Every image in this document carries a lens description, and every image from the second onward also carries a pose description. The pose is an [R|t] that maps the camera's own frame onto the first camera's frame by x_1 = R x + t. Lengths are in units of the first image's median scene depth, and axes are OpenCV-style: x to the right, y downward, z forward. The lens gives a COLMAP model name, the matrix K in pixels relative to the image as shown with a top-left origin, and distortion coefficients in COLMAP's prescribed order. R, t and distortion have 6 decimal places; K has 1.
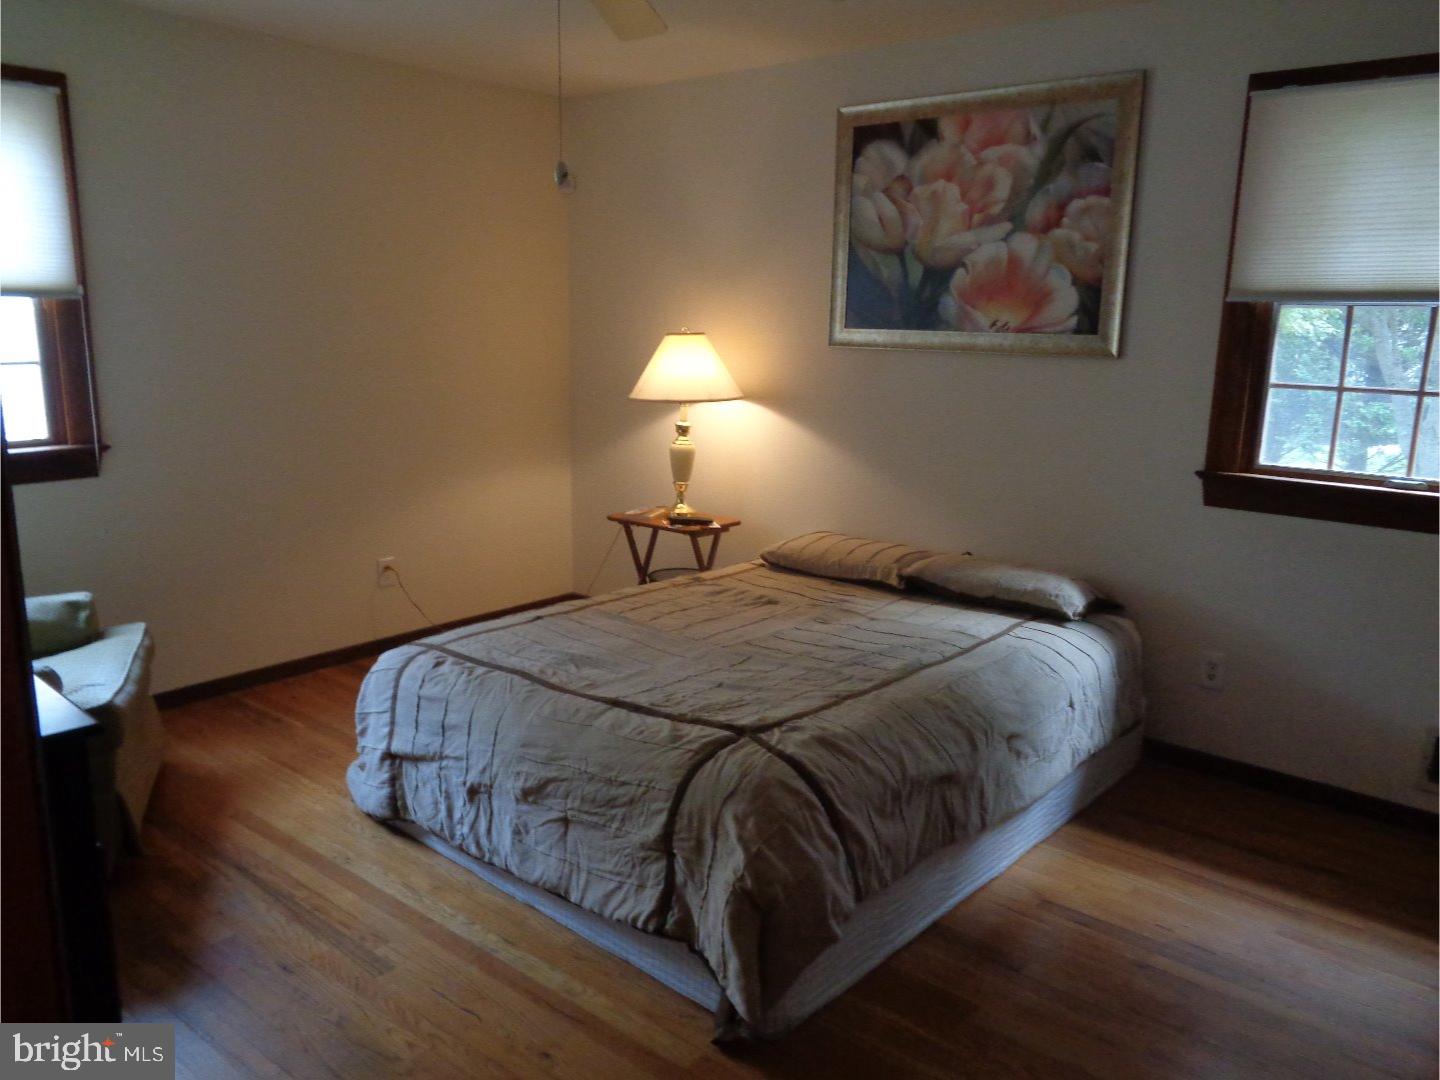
lens RADIAL K [[1072.3, 0, 719.3], [0, 1072.3, 535.8], [0, 0, 1]] dist [-0.006559, 0.005283]
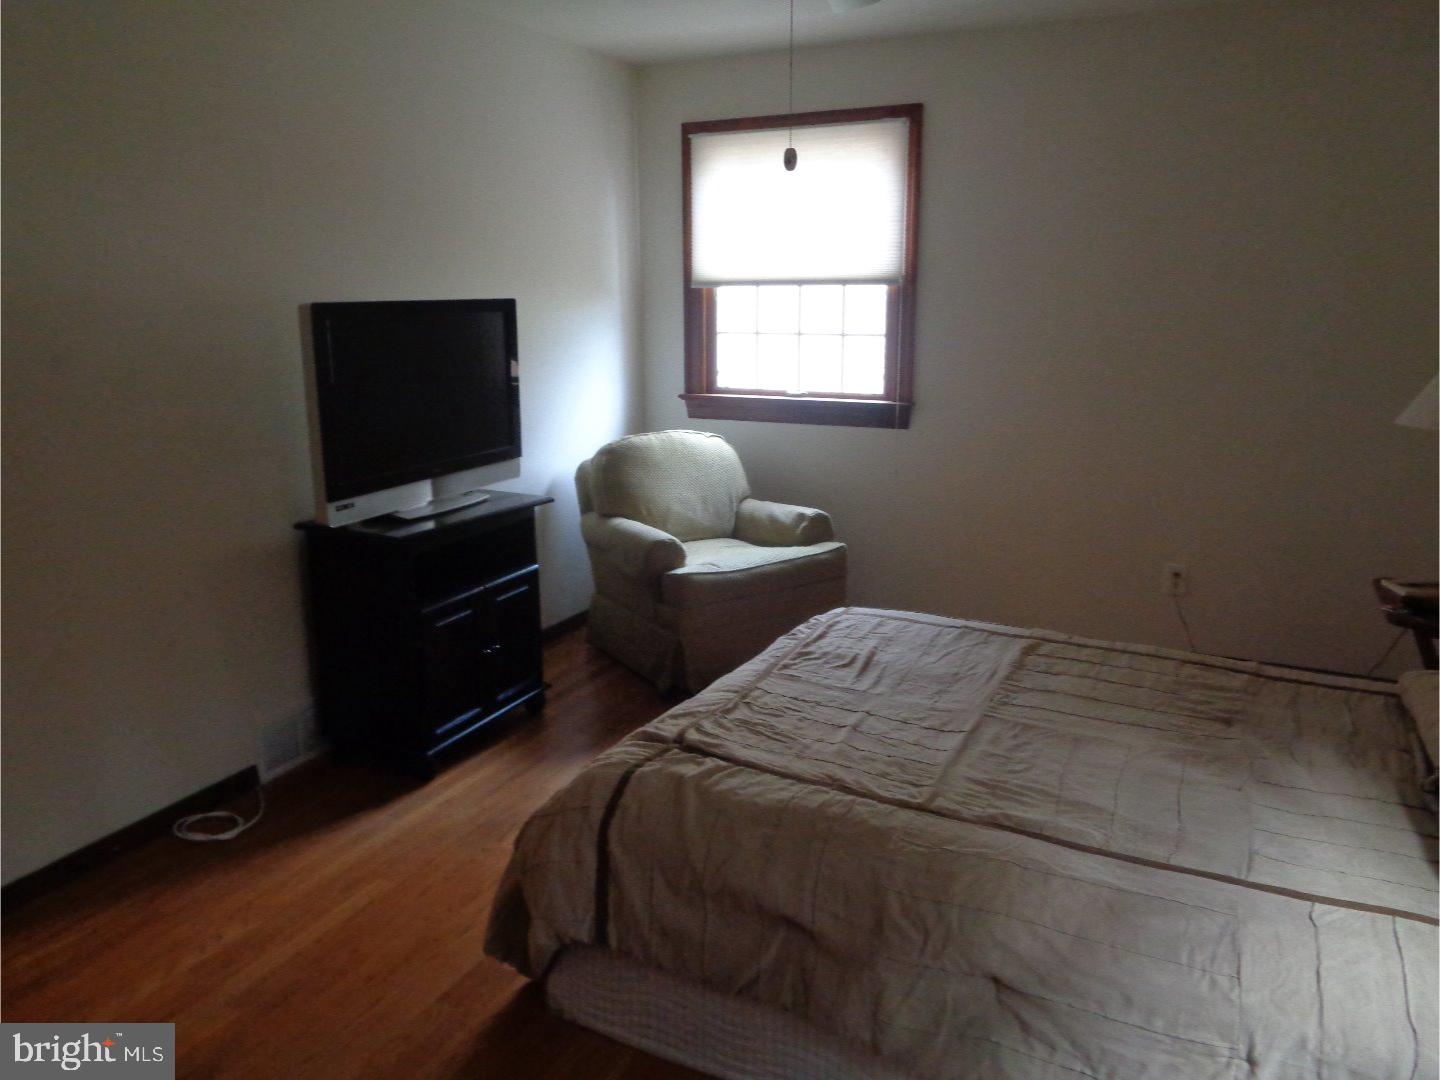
lens RADIAL K [[1072.3, 0, 719.3], [0, 1072.3, 535.8], [0, 0, 1]] dist [-0.006559, 0.005283]
pose [[0.238784, 0.207721, -0.948596, 0.632710], [-0.185330, 0.968646, 0.165460, -0.112088], [0.953224, 0.136294, 0.269794, 0.529266]]
